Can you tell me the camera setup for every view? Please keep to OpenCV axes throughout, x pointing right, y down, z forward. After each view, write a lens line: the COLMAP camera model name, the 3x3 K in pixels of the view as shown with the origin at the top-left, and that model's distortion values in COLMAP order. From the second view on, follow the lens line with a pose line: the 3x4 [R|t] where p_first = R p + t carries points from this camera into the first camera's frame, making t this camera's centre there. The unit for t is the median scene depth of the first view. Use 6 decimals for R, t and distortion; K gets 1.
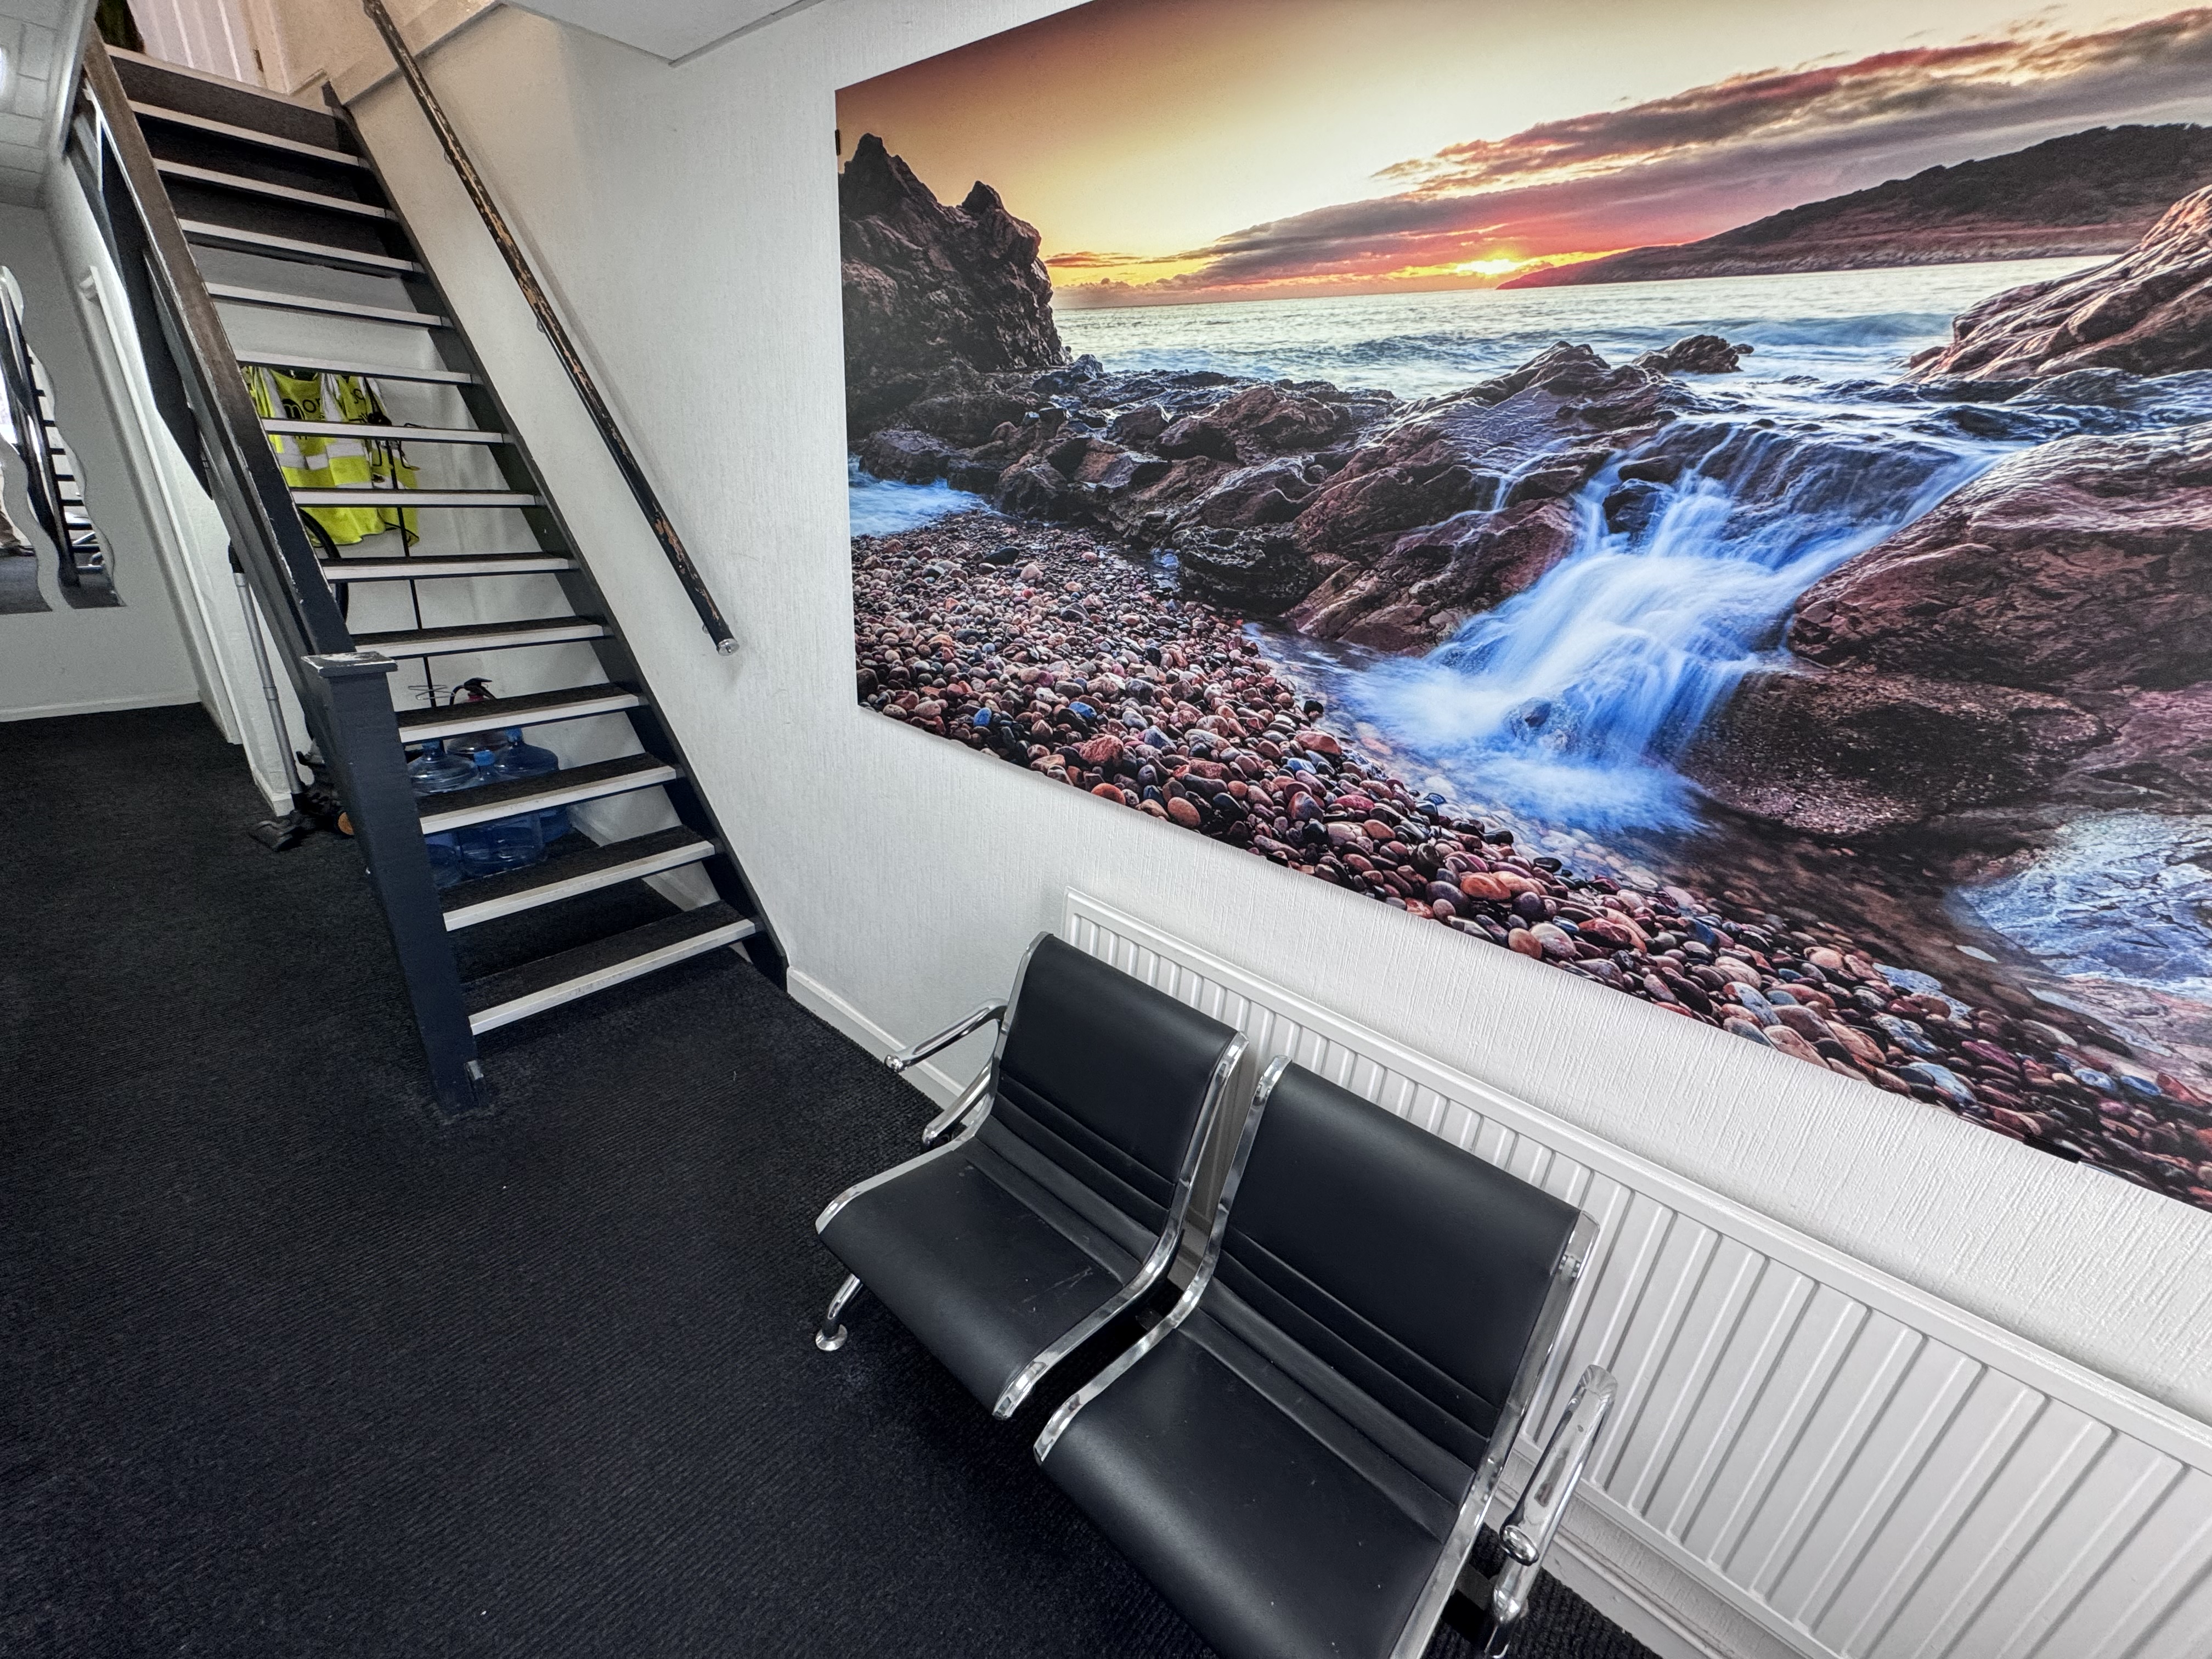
lens RADIAL K [[884.1, 0, 1106.0], [0, 884.1, 829.5], [0, 0, 1]] dist [-0.003289, -0.000042]
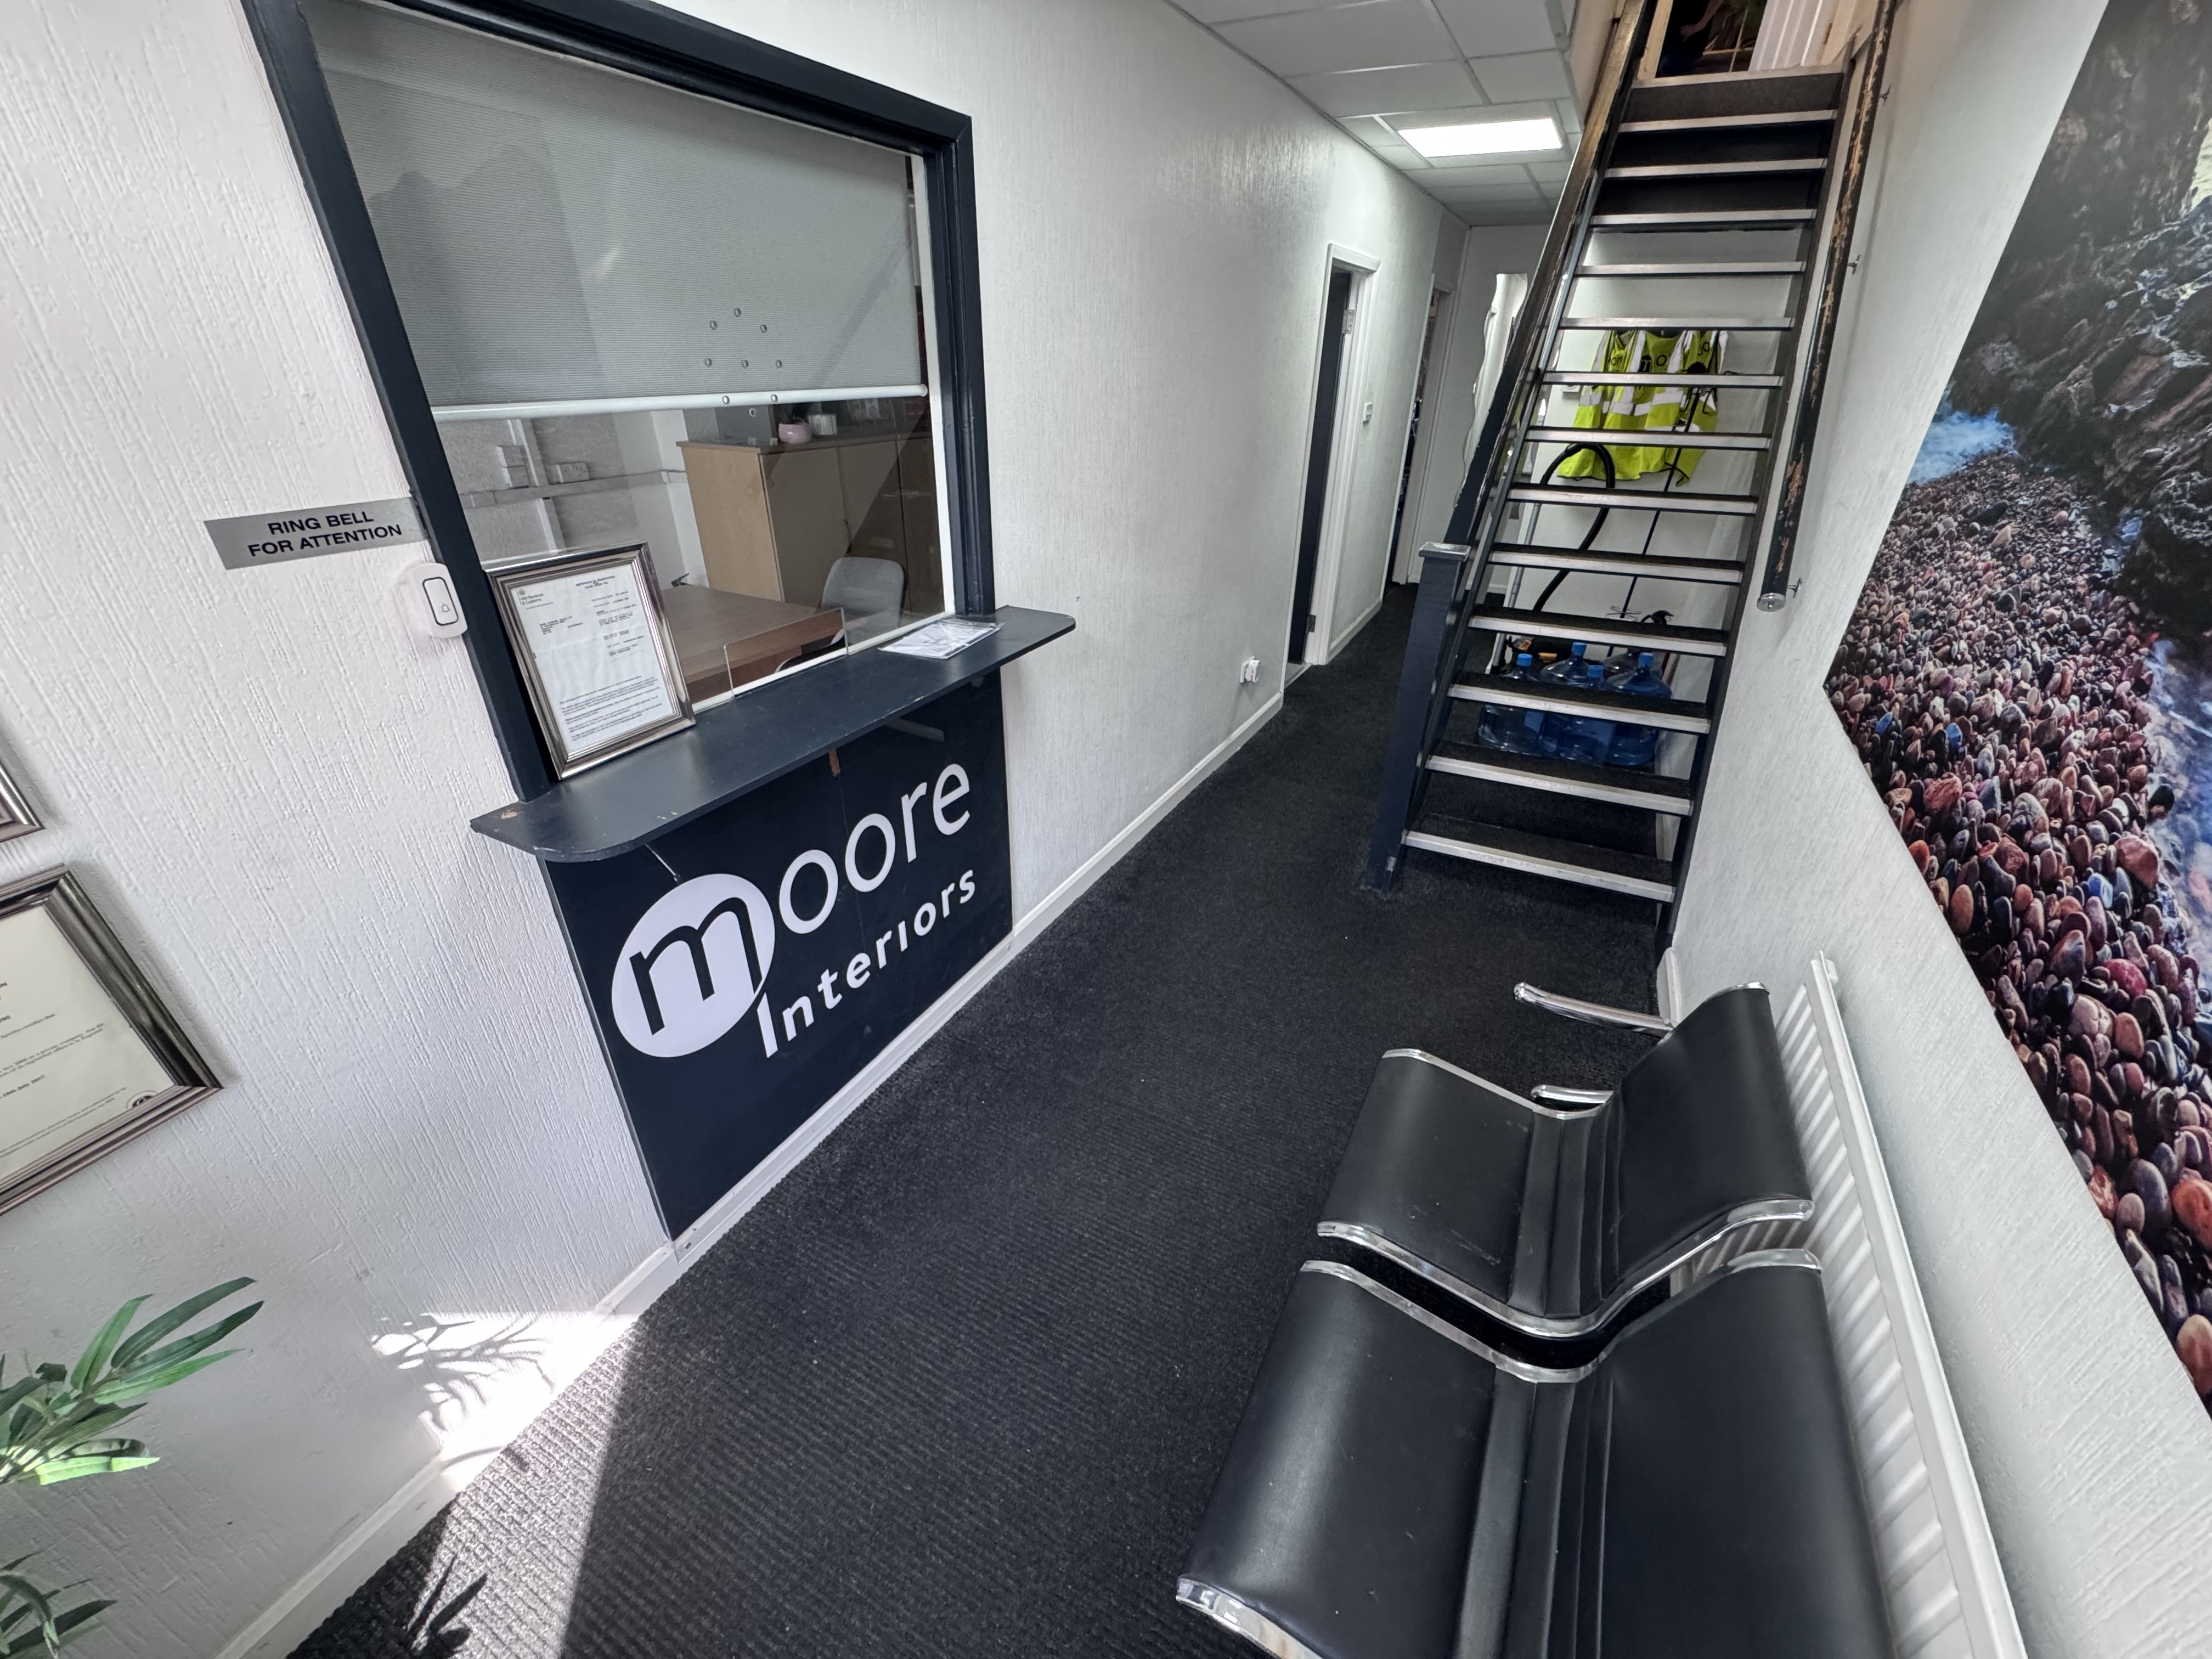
lens RADIAL K [[884.1, 0, 1106.0], [0, 884.1, 829.5], [0, 0, 1]] dist [-0.003289, -0.000042]
pose [[0.227063, 0.402579, -0.886776, 0.533709], [-0.364070, 0.879629, 0.306113, -0.042741], [0.903269, 0.253342, 0.346299, 0.180864]]
